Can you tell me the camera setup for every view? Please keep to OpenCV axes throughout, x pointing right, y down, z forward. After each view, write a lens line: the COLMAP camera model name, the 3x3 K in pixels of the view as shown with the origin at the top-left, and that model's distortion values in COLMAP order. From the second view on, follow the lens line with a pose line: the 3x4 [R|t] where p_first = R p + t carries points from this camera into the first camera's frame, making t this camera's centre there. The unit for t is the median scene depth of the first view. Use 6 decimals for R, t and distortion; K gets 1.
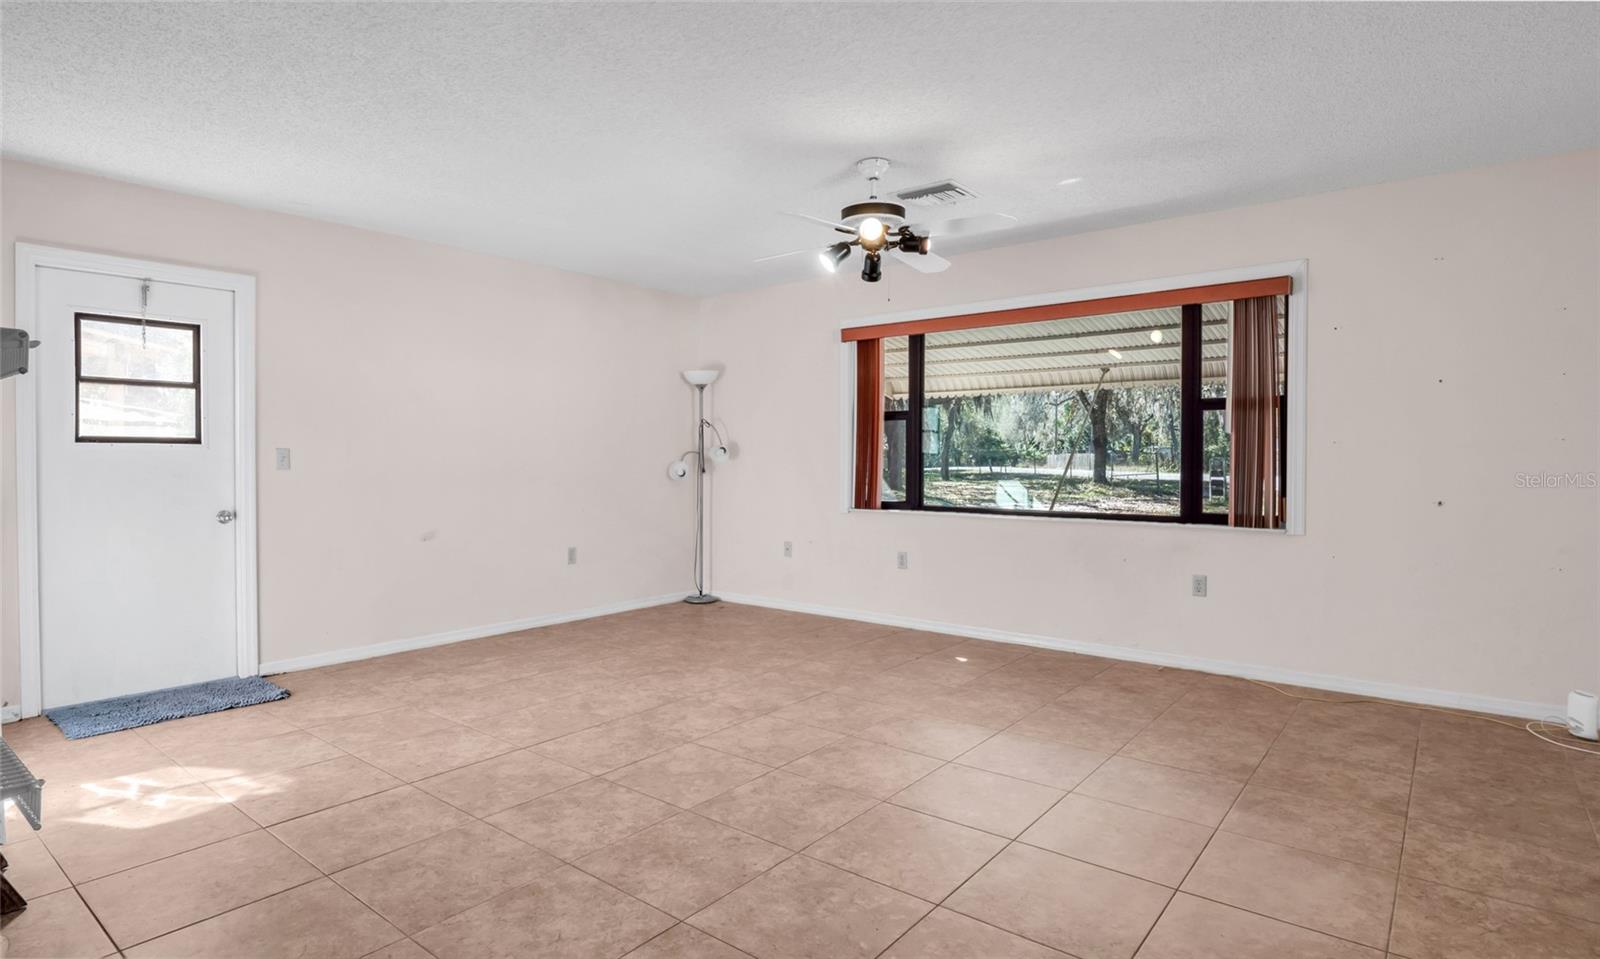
lens RADIAL K [[825.5, 0, 778.7], [0, 825.5, 520.1], [0, 0, 1]] dist [0.001349, -0.000905]
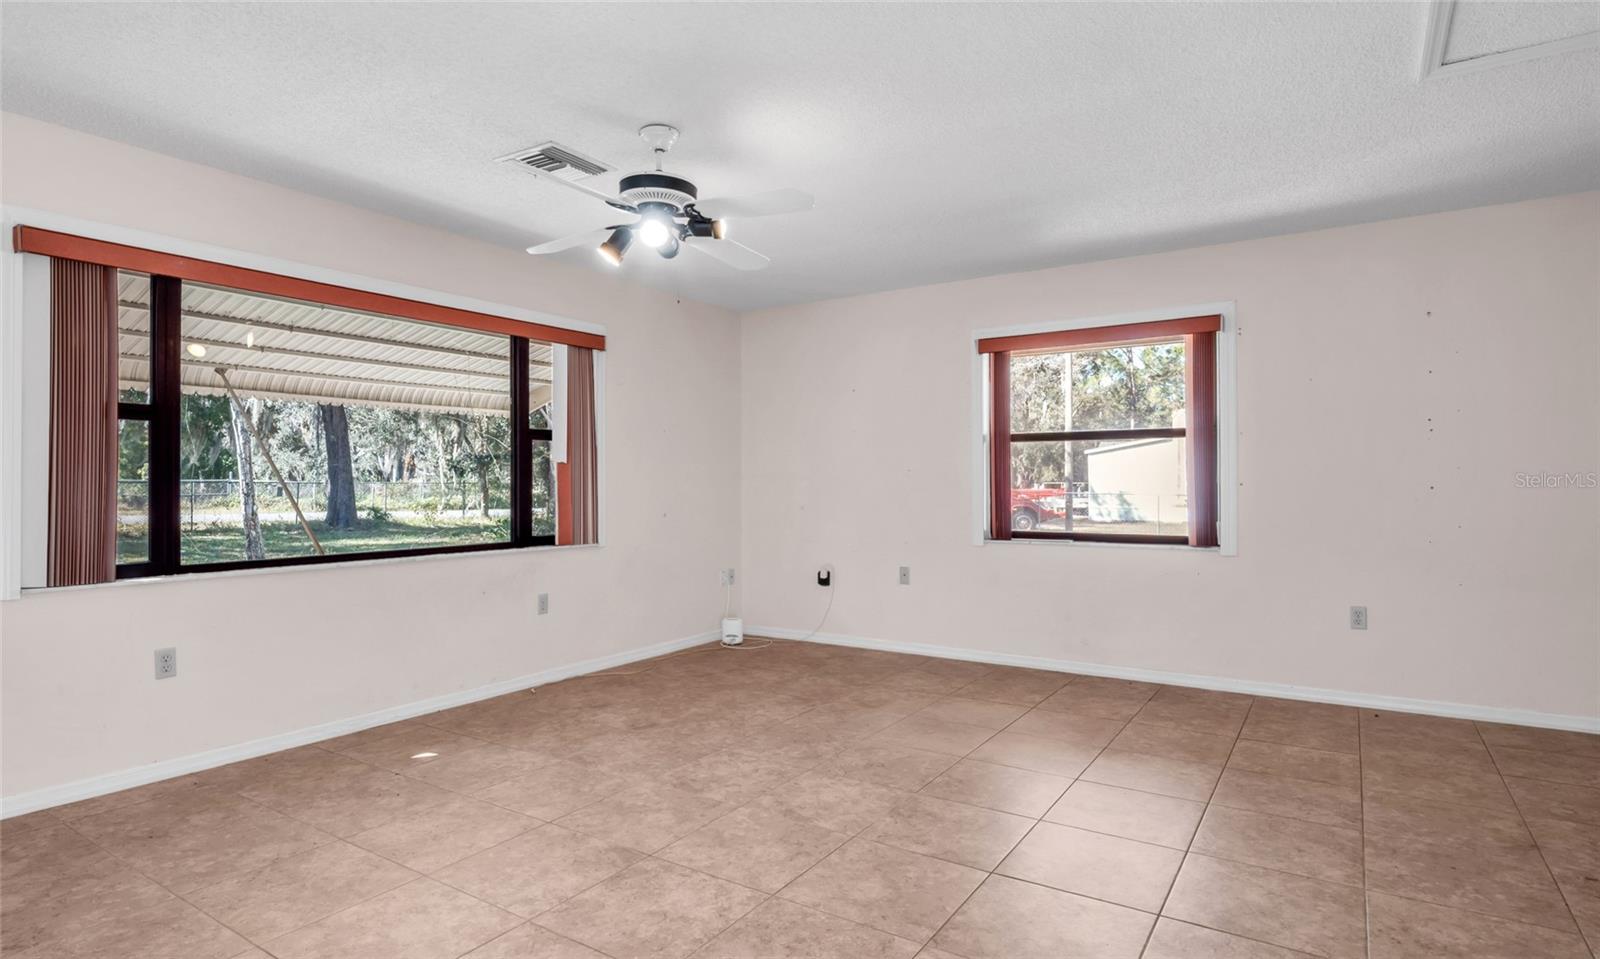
lens RADIAL K [[840.1, 0, 800.0], [0, 840.1, 479.5], [0, 0, 1]] dist [-0.010629, -0.000757]
pose [[-0.109422, 0.006100, 0.993977, -0.712523], [0.078923, 0.996877, 0.002571, -0.068003], [-0.990857, 0.078729, -0.109562, 0.905951]]
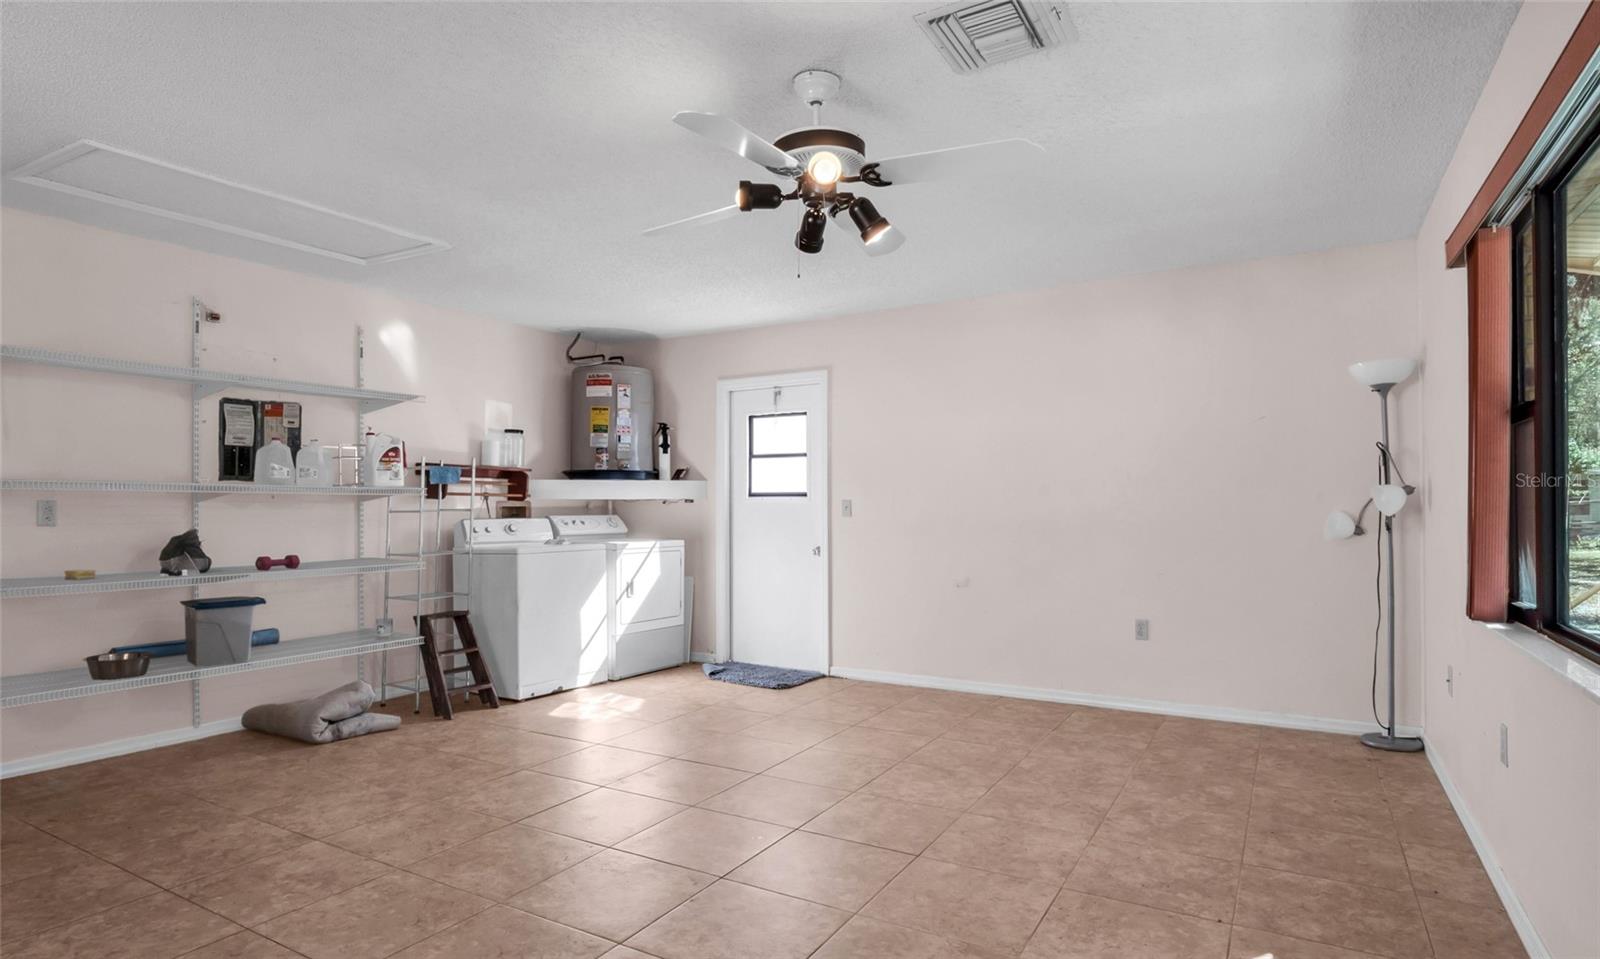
lens RADIAL K [[854.2, 0, 799.8], [0, 854.2, 500.0], [0, 0, 1]] dist [-0.001318, -0.001300]
pose [[0.157859, -0.006280, -0.987442, 0.778300], [-0.070926, 0.997325, -0.017681, -0.064827], [0.984911, 0.072826, 0.156991, 0.830533]]
